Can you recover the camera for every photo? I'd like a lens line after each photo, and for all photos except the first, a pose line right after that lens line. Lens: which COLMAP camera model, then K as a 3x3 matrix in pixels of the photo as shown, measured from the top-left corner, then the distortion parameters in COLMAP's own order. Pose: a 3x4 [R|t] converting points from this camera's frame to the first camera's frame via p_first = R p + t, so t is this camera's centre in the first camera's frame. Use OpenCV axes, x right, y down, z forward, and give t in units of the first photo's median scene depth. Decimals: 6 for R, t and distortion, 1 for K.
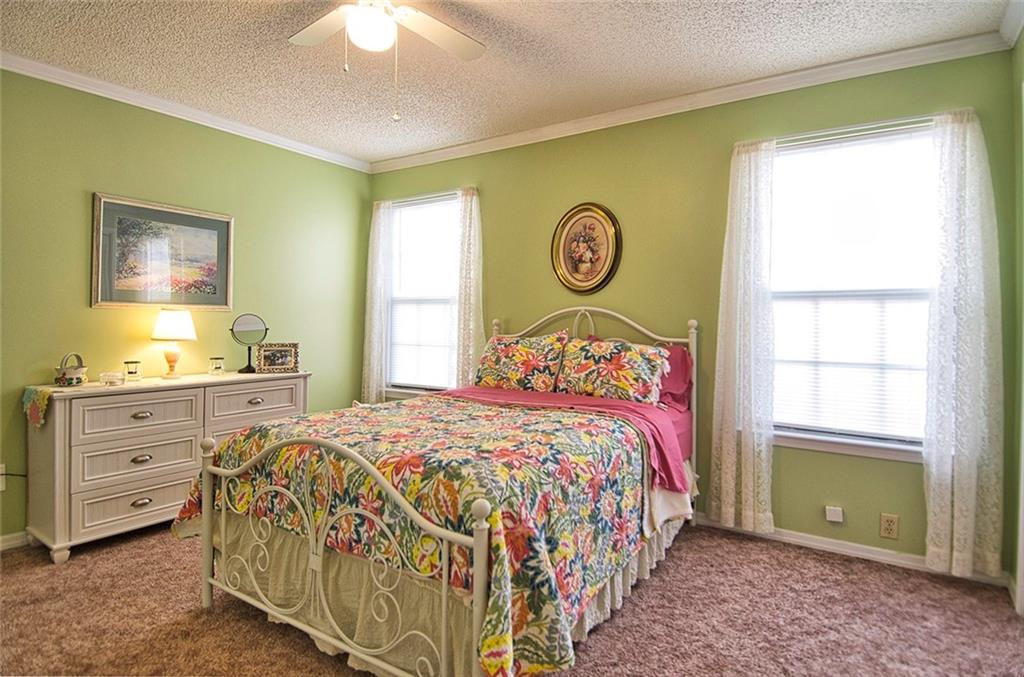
lens RADIAL K [[560.0, 0, 511.8], [0, 560.0, 321.8], [0, 0, 1]] dist [0.037335, 0.000431]
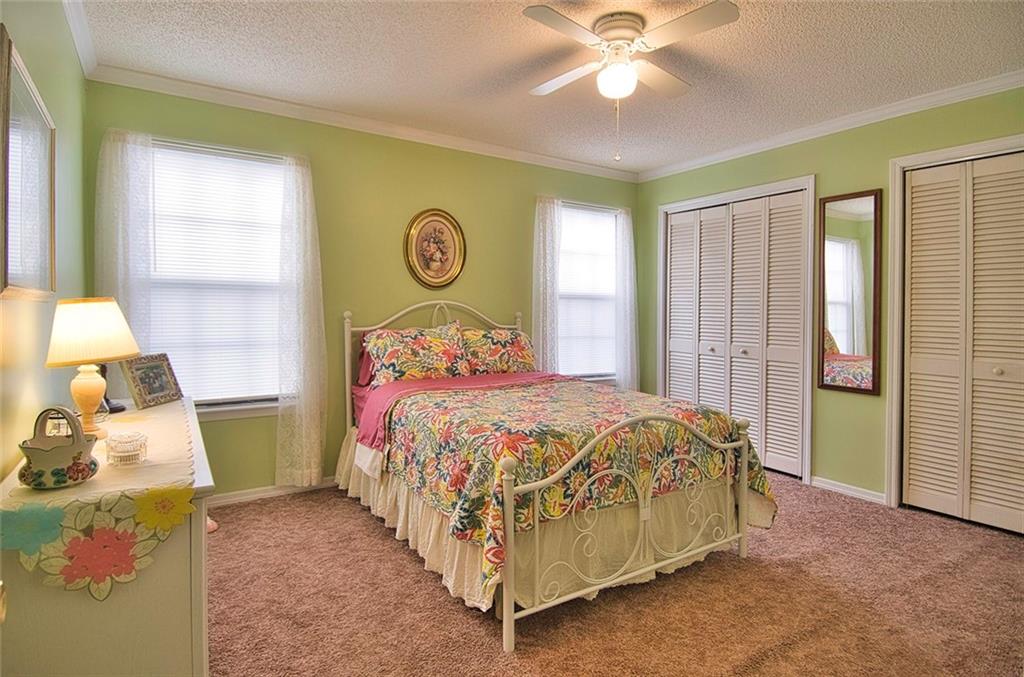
lens RADIAL K [[549.5, 0, 511.2], [0, 549.5, 313.7], [0, 0, 1]] dist [0.020902, -0.000156]
pose [[0.386558, -0.012729, 0.922177, -0.987716], [-0.005143, 0.999859, 0.015957, -0.021748], [-0.922251, -0.010911, 0.386438, 0.505561]]
